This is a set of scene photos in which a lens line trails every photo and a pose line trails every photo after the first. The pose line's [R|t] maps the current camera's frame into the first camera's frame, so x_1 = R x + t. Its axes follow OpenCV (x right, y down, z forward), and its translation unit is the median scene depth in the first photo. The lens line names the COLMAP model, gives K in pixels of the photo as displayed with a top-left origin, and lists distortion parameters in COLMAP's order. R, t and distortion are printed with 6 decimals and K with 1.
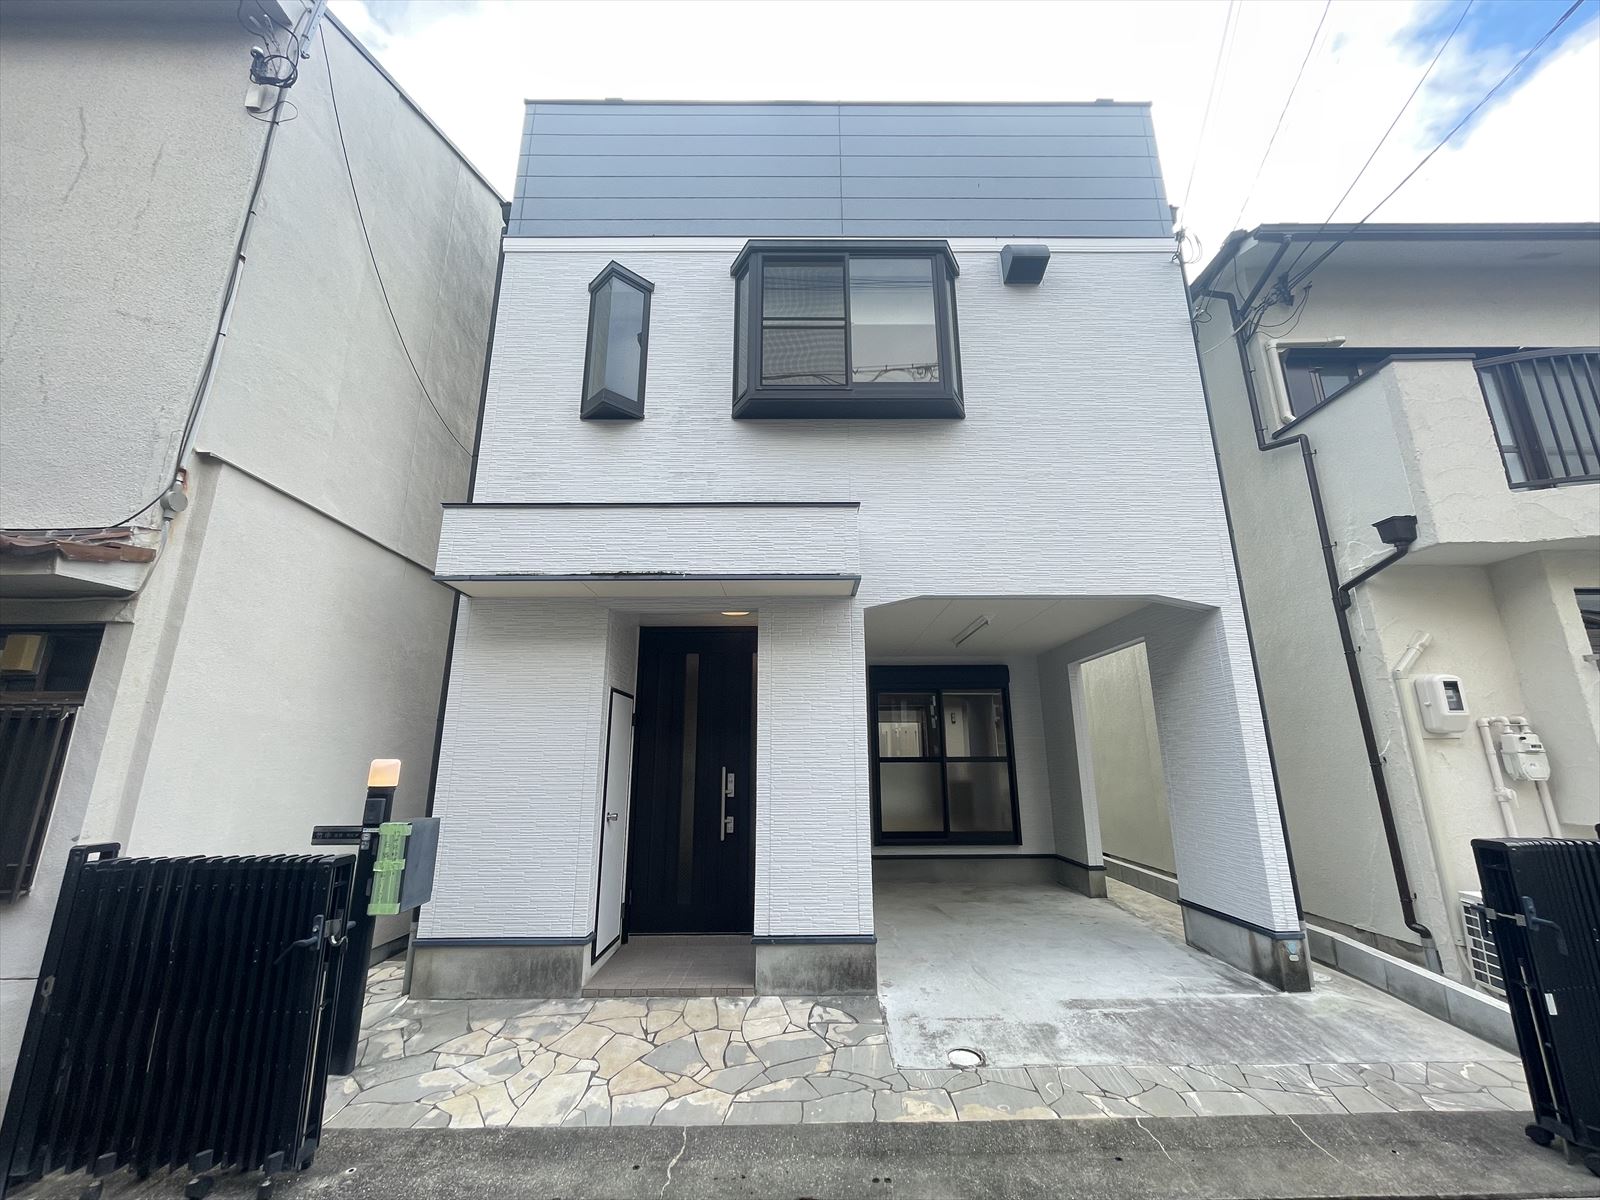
lens RADIAL K [[648.5, 0, 798.5], [0, 648.5, 596.1], [0, 0, 1]] dist [-0.002920, -0.000408]
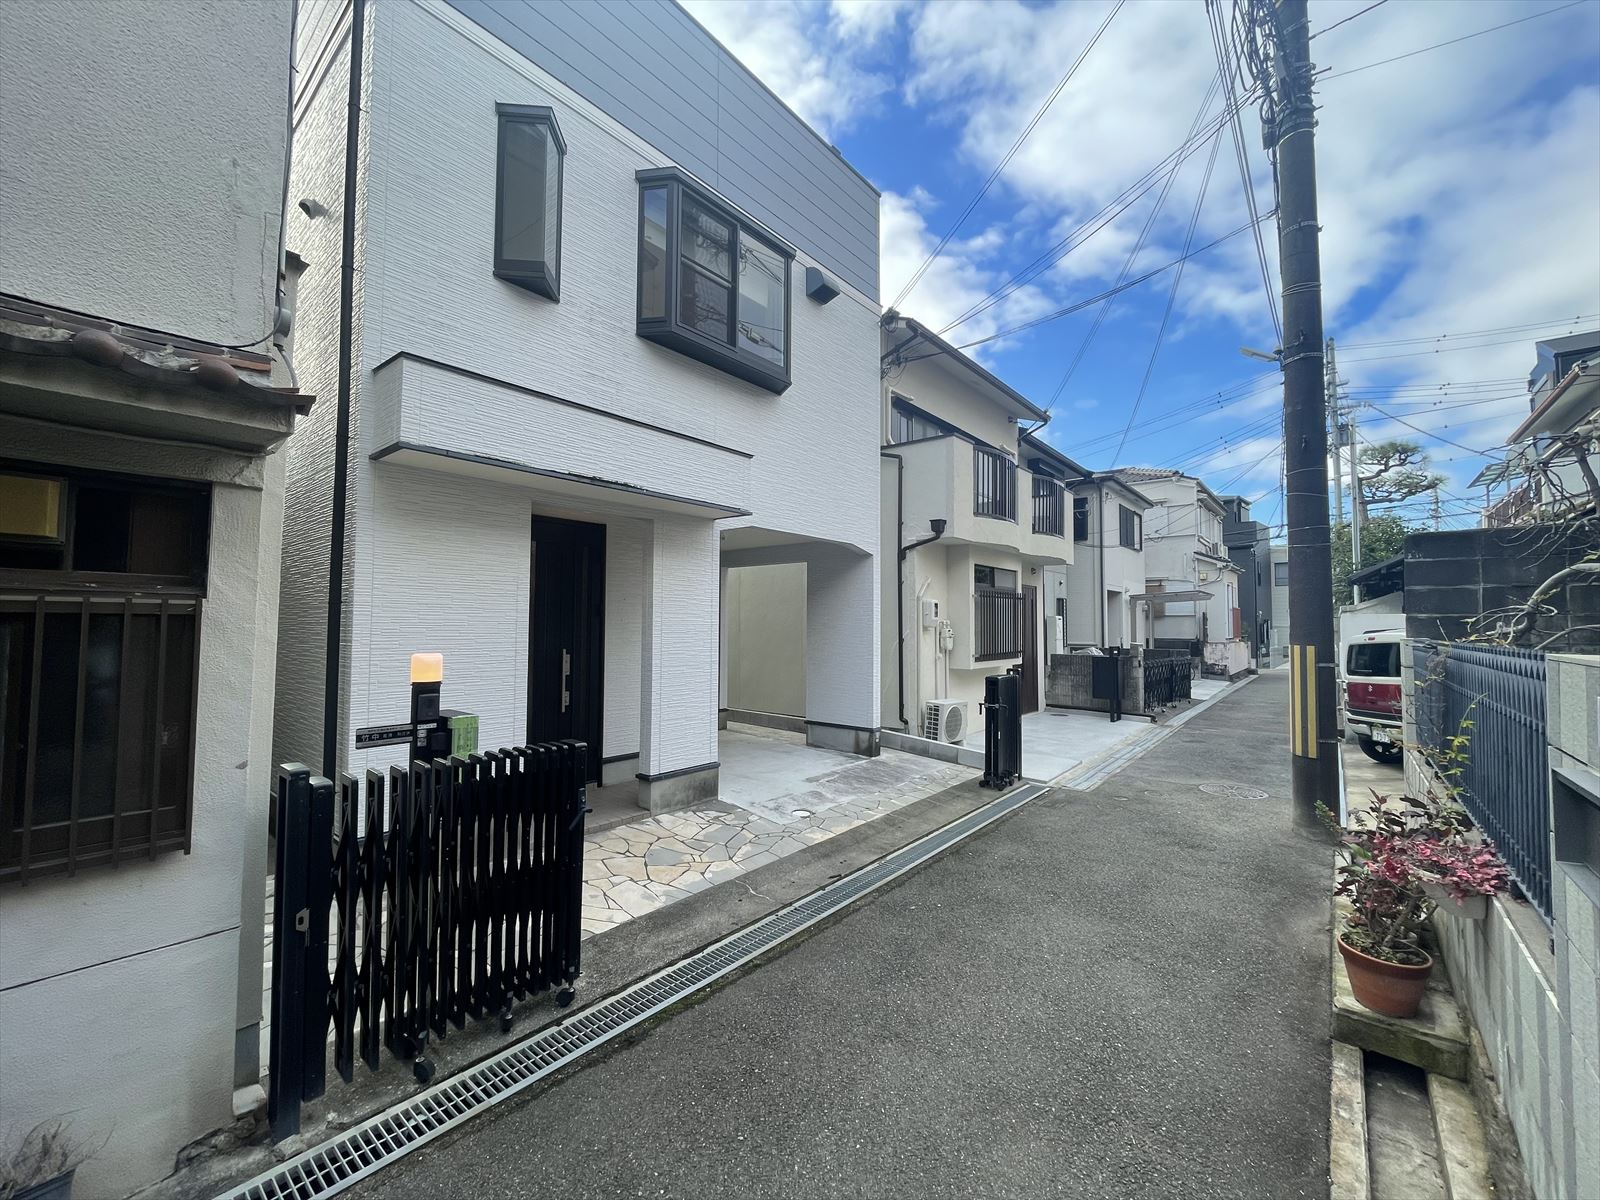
lens RADIAL K [[648.5, 0, 800.9], [0, 648.5, 599.2], [0, 0, 1]] dist [-0.002920, -0.000408]
pose [[0.644558, 0.040524, 0.763480, -0.907316], [-0.198195, 0.973314, 0.115663, -0.034065], [-0.738419, -0.225869, 0.635390, 0.027979]]
